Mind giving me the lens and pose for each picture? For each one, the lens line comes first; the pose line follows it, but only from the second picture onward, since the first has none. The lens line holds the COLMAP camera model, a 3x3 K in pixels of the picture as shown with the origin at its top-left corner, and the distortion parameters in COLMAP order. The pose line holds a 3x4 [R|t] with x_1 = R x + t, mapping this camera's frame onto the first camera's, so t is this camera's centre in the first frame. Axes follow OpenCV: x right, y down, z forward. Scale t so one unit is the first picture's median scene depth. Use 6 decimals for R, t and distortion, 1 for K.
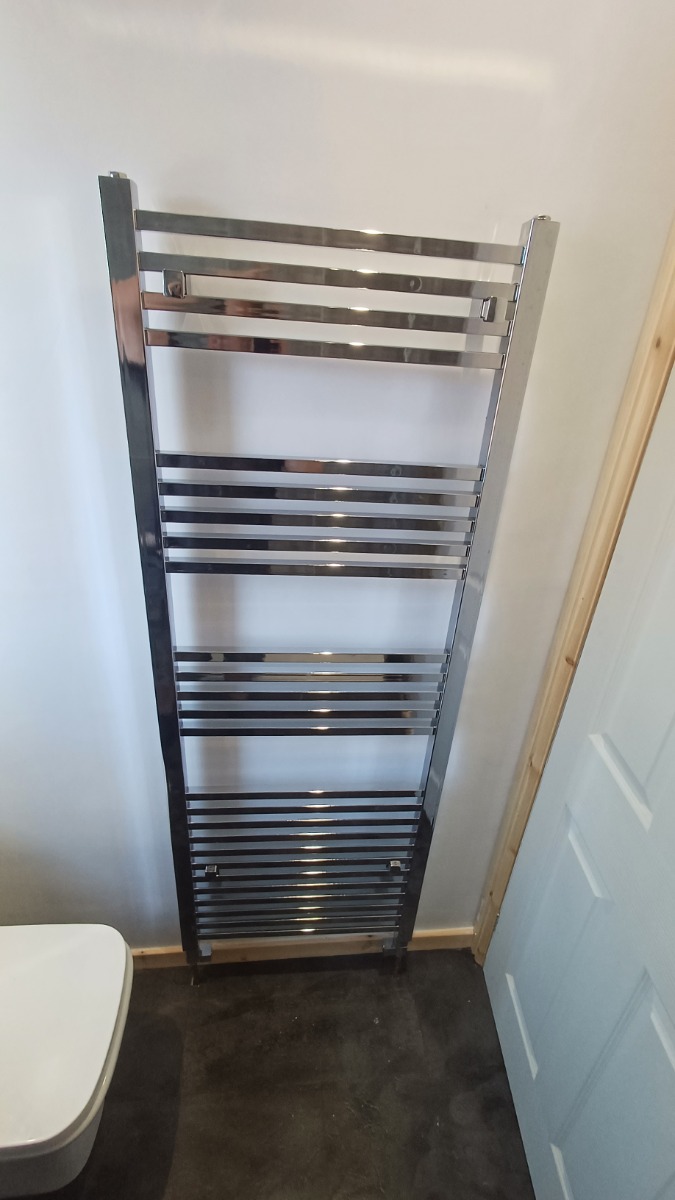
lens RADIAL K [[558.4, 0, 343.5], [0, 558.4, 603.8], [0, 0, 1]] dist [-0.002325, 0.010538]
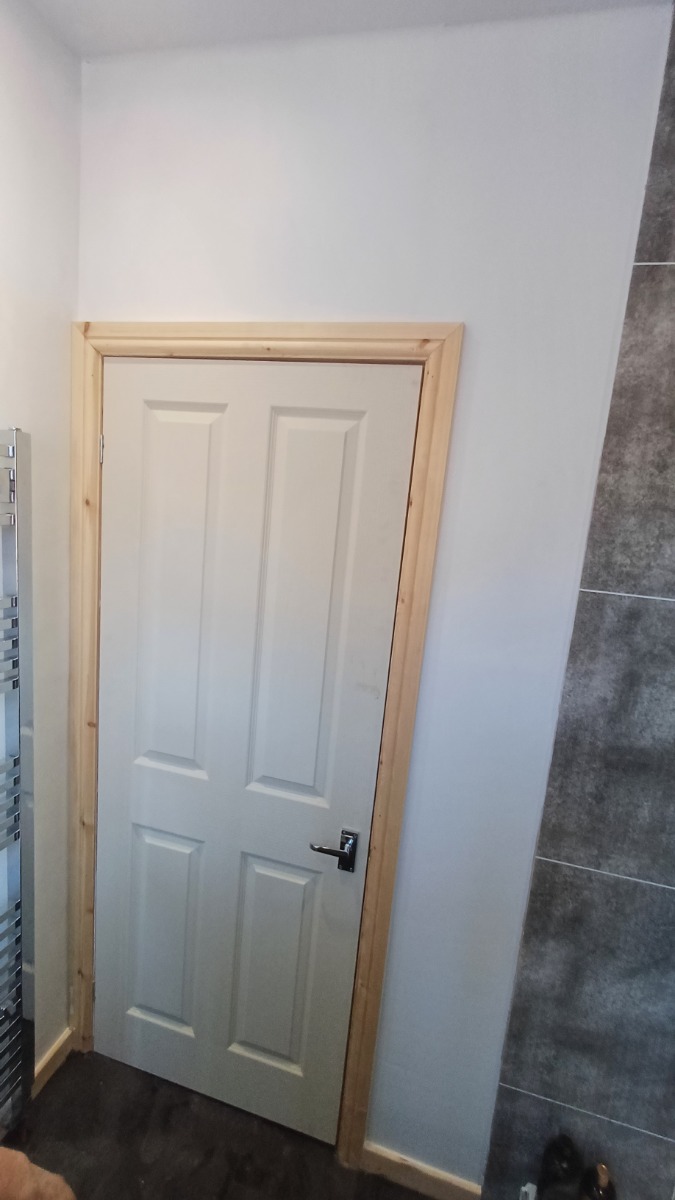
lens RADIAL K [[558.4, 0, 343.5], [0, 558.4, 603.8], [0, 0, 1]] dist [-0.002325, 0.010538]
pose [[0.349256, -0.201273, 0.915155, -0.519134], [0.371237, 0.926461, 0.062082, -0.021814], [-0.860351, 0.318057, 0.398292, -0.121382]]
